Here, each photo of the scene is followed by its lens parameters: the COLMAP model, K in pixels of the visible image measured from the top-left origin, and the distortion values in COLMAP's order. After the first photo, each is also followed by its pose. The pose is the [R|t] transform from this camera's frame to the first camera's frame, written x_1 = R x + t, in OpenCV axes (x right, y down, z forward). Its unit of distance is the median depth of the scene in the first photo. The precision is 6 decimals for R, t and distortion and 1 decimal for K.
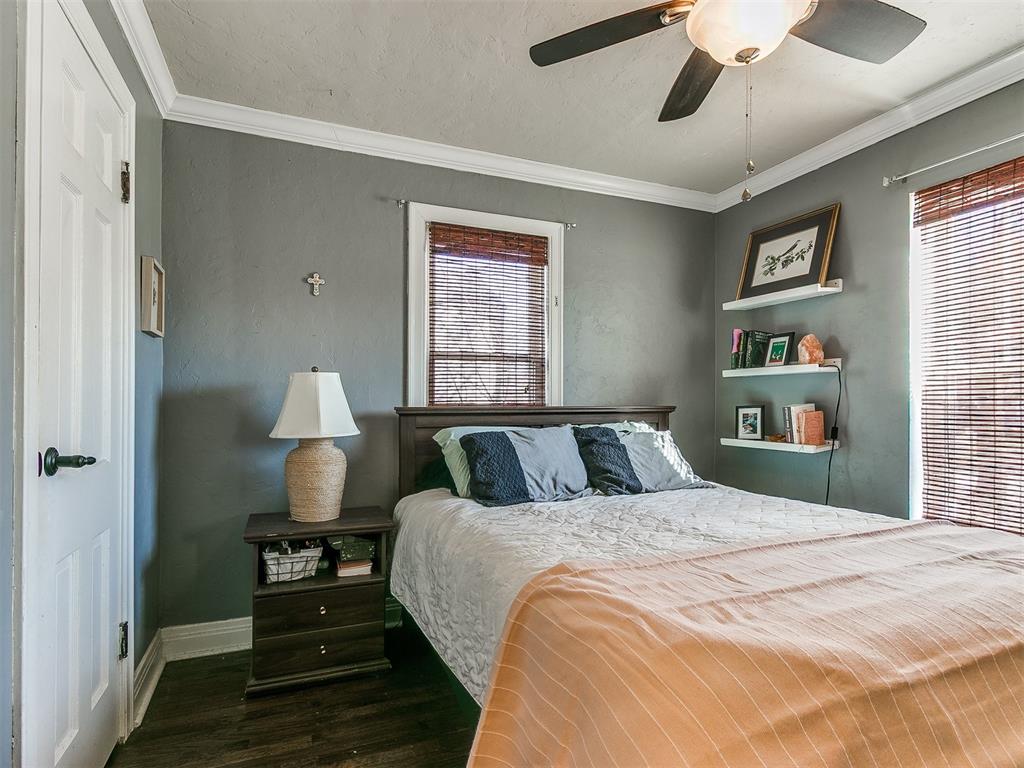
lens RADIAL K [[532.4, 0, 504.9], [0, 532.4, 401.8], [0, 0, 1]] dist [0.005684, -0.002160]
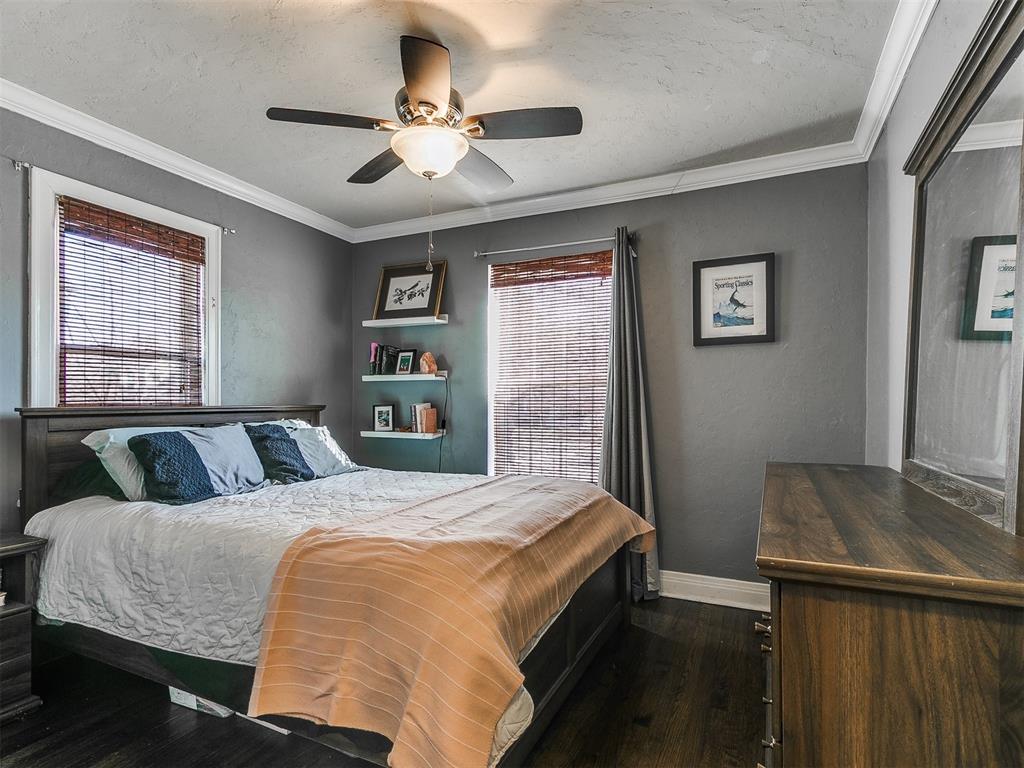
lens RADIAL K [[532.4, 0, 475.6], [0, 532.4, 402.5], [0, 0, 1]] dist [0.005684, -0.002160]
pose [[0.766458, -0.001292, 0.642293, -0.216161], [-0.002162, 0.999987, 0.004591, -0.004463], [-0.642291, -0.004907, 0.766445, -0.126353]]
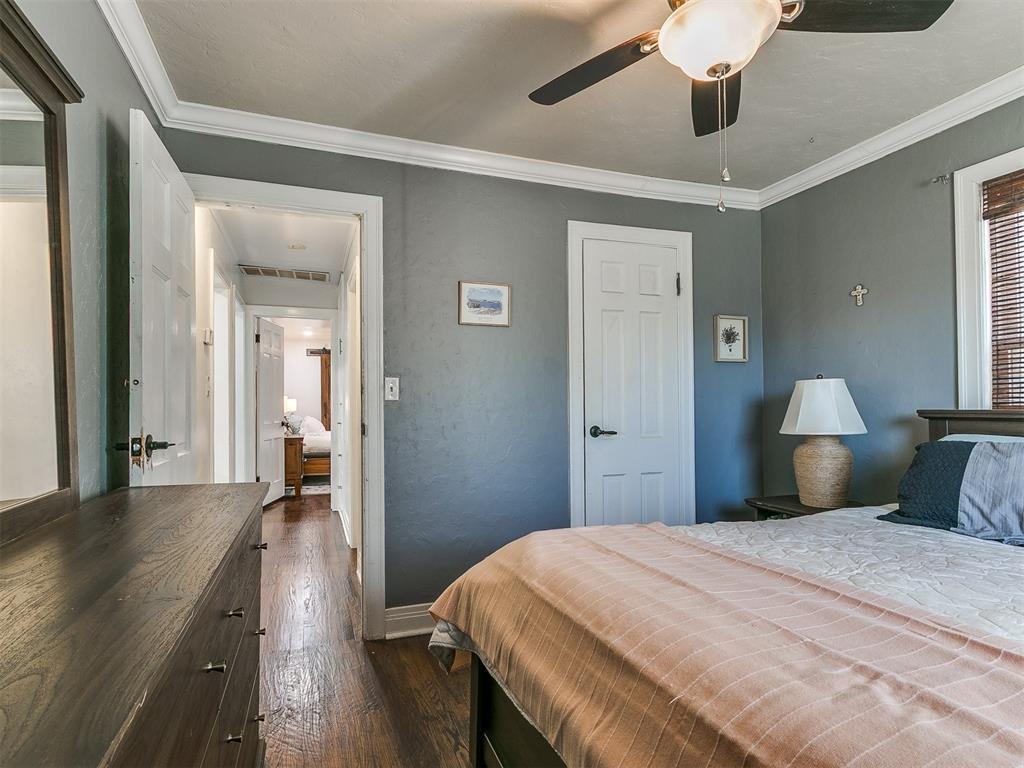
lens RADIAL K [[522.1, 0, 496.1], [0, 522.1, 399.6], [0, 0, 1]] dist [-0.001831, -0.000521]
pose [[-0.040604, -0.010546, -0.999120, 0.775641], [0.011537, 0.999873, -0.011023, -0.006360], [0.999109, -0.011975, -0.040477, 0.323827]]
